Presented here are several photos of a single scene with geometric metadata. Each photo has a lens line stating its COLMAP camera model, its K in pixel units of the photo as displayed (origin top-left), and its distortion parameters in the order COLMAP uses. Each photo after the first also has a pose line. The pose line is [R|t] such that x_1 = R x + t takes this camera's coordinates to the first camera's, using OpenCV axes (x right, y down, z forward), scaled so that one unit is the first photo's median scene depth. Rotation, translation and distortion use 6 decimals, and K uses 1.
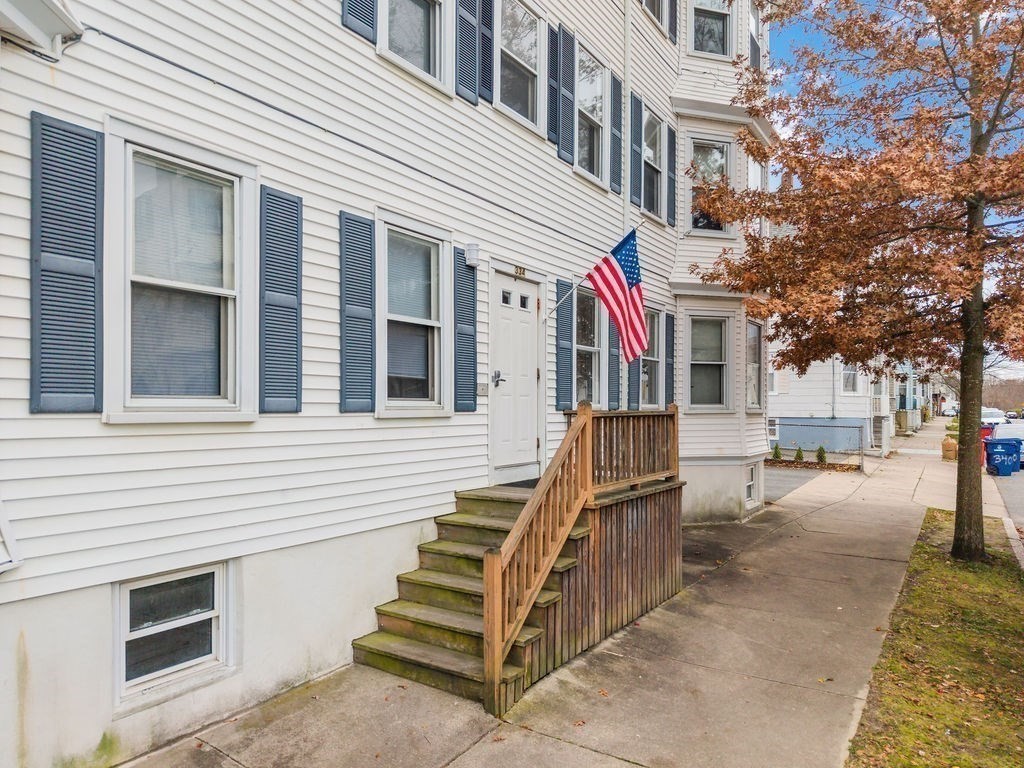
lens RADIAL K [[699.3, 0, 510.4], [0, 699.3, 389.6], [0, 0, 1]] dist [0.004128, -0.000053]
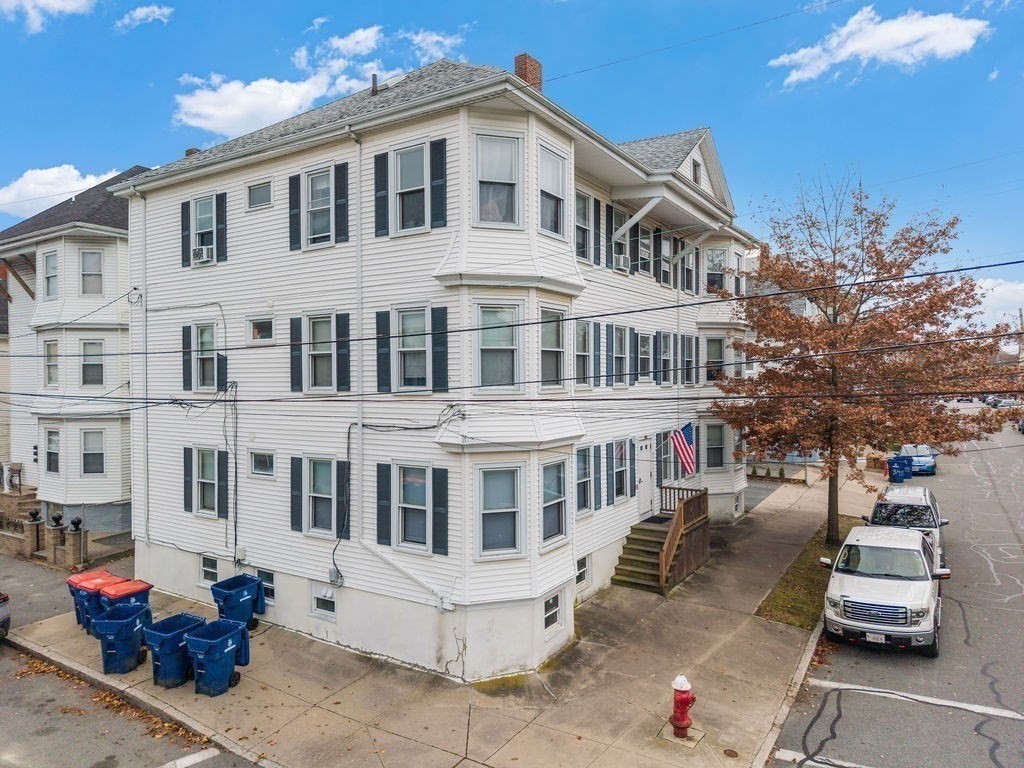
lens RADIAL K [[688.4, 0, 518.6], [0, 688.4, 366.0], [0, 0, 1]] dist [0.041370, -0.046353]
pose [[0.999762, -0.010226, 0.019265, -0.621616], [0.010050, 0.999907, 0.009207, -0.567749], [-0.019358, -0.009011, 0.999772, -1.898464]]
